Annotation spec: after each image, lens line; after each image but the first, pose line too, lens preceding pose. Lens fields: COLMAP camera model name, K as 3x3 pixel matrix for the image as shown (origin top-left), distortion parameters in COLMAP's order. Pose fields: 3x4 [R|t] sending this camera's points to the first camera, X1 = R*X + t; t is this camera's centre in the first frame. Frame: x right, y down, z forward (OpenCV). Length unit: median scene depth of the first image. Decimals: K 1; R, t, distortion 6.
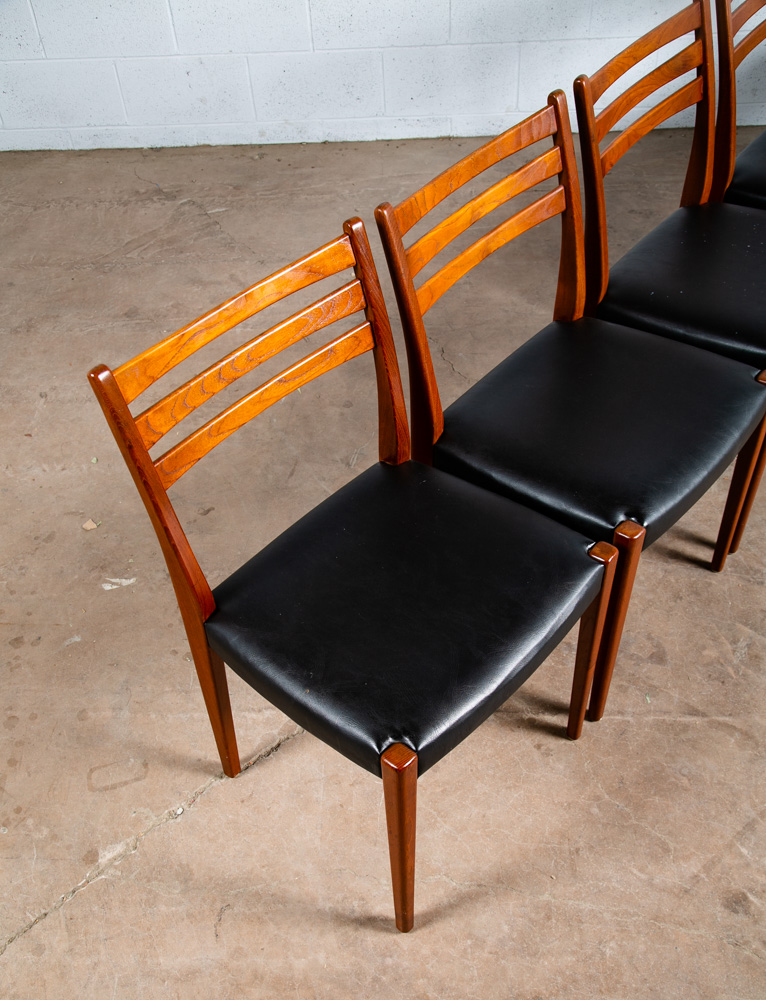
lens RADIAL K [[1002.5, 0, 391.7], [0, 1002.5, 582.9], [0, 0, 1]] dist [-0.005981, 0.000000]
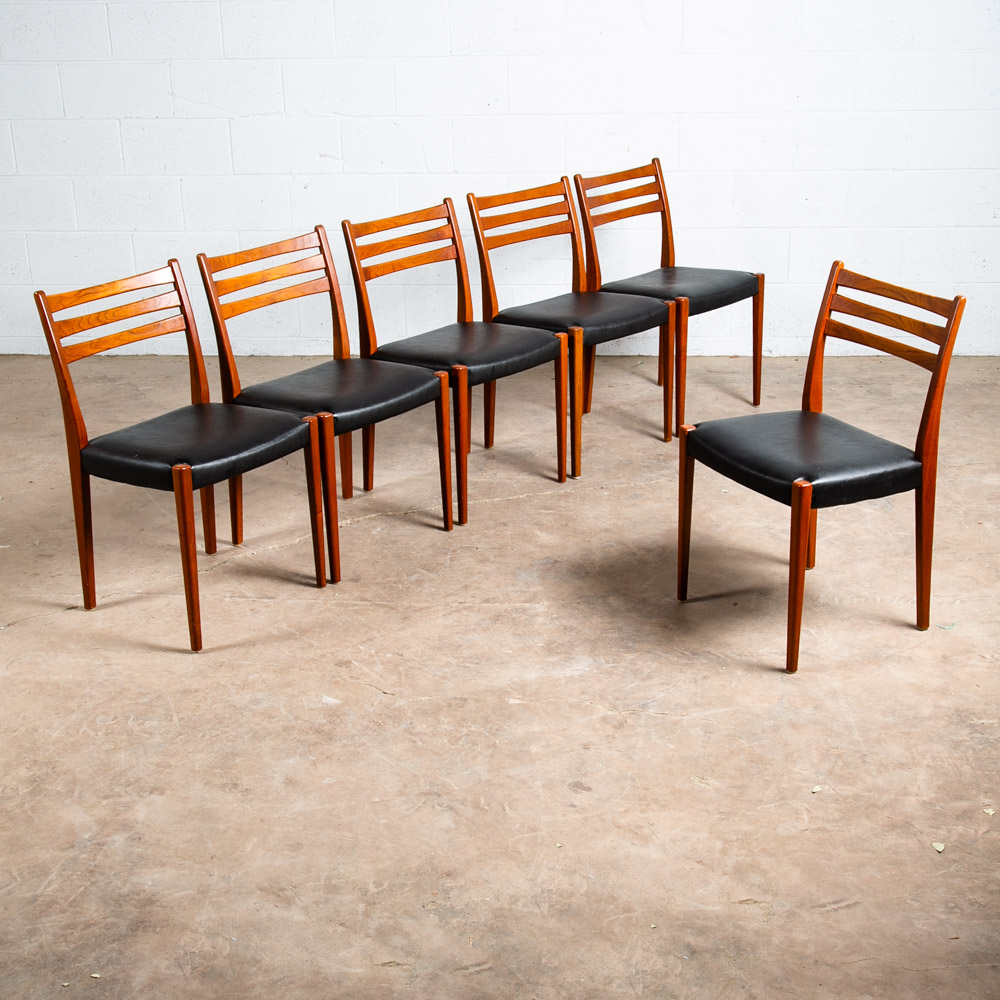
lens RADIAL K [[1444.7, 0, 481.2], [0, 1444.7, 495.7], [0, 0, 1]] dist [0.024095, 0.000000]
pose [[0.998763, 0.042036, -0.026564, 0.487368], [-0.049421, 0.898178, -0.436846, 0.847757], [0.005496, 0.437619, 0.899144, -0.907224]]
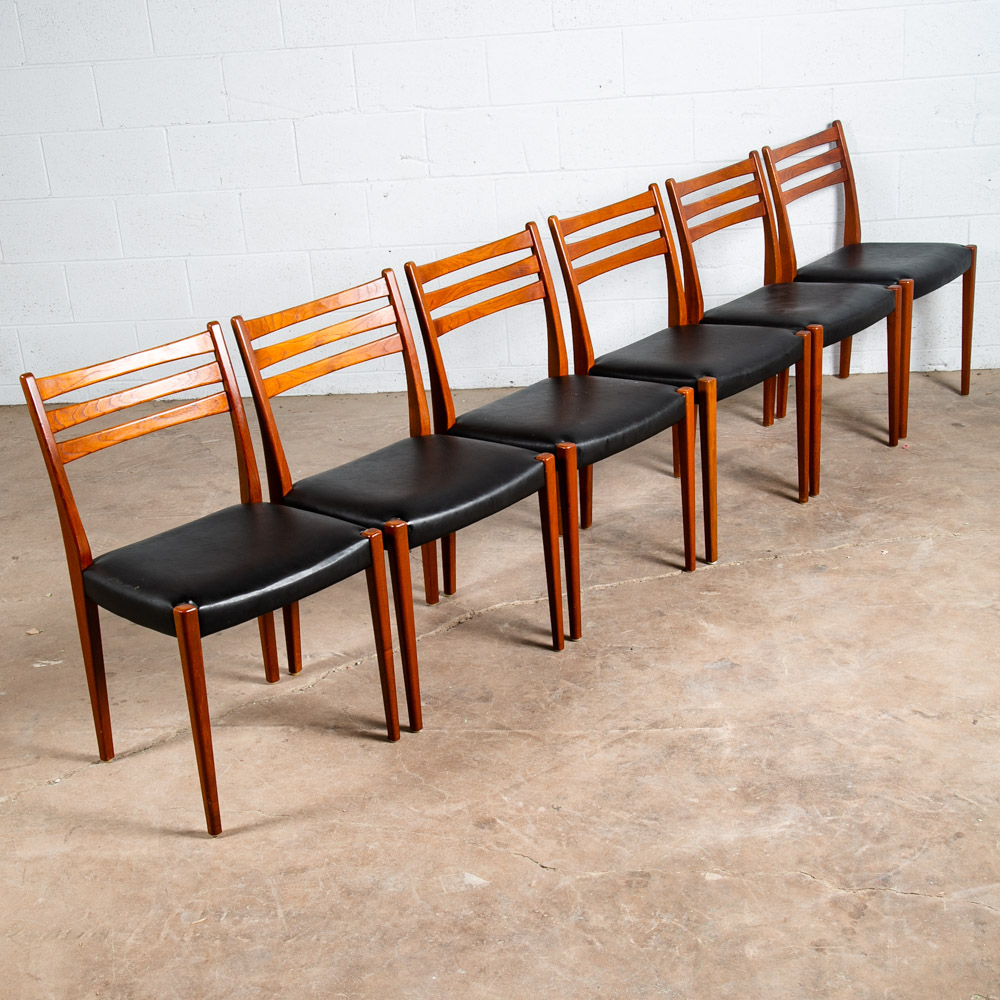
lens RADIAL K [[1524.7, 0, 475.8], [0, 1524.7, 534.8], [0, 0, 1]] dist [0.034700, 0.000000]
pose [[0.997173, 0.006574, -0.074856, 0.377919], [-0.036625, 0.912356, -0.407756, 0.610422], [0.065614, 0.409345, 0.910017, -0.678815]]
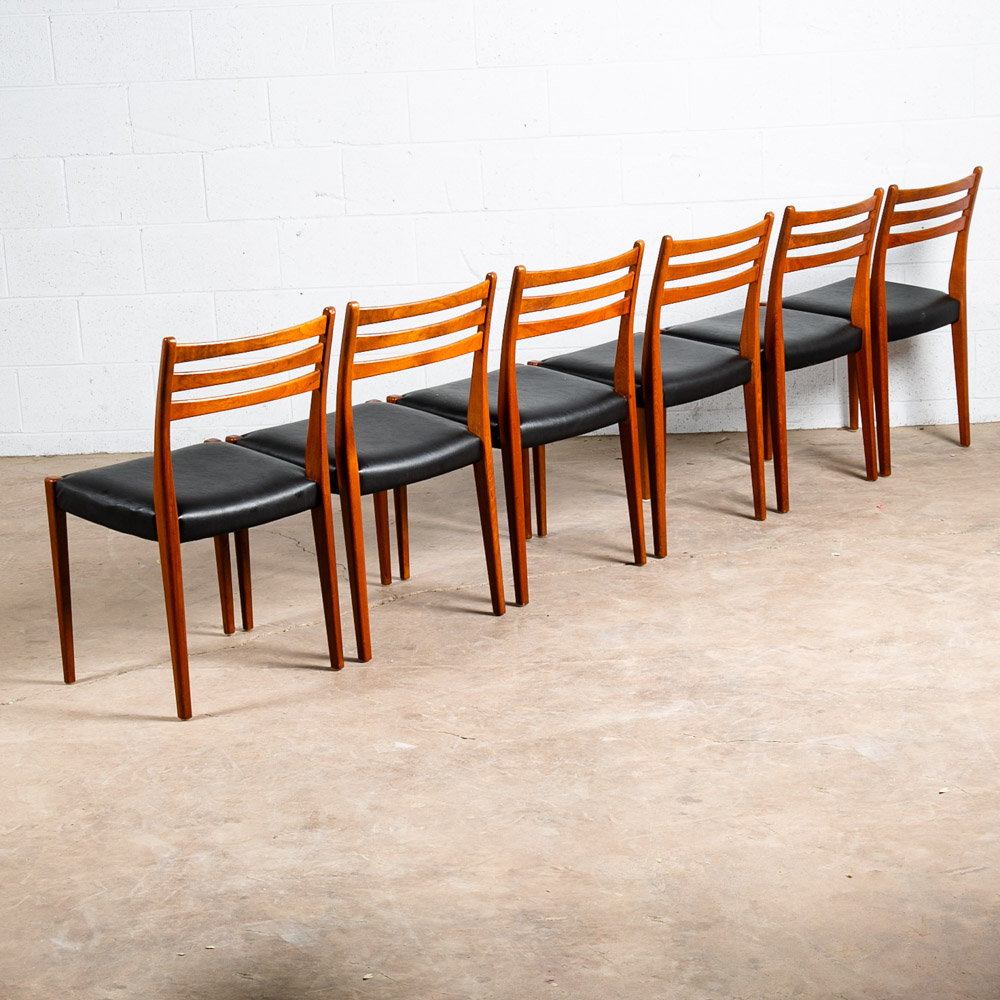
lens RADIAL K [[2260.3, 0, 510.7], [0, 2260.3, 539.6], [0, 0, 1]] dist [0.125255, 0.000000]
pose [[0.999919, 0.007586, -0.010211, 0.409539], [-0.011862, 0.845942, -0.533143, 1.422823], [0.004593, 0.533221, 0.845964, -1.413994]]
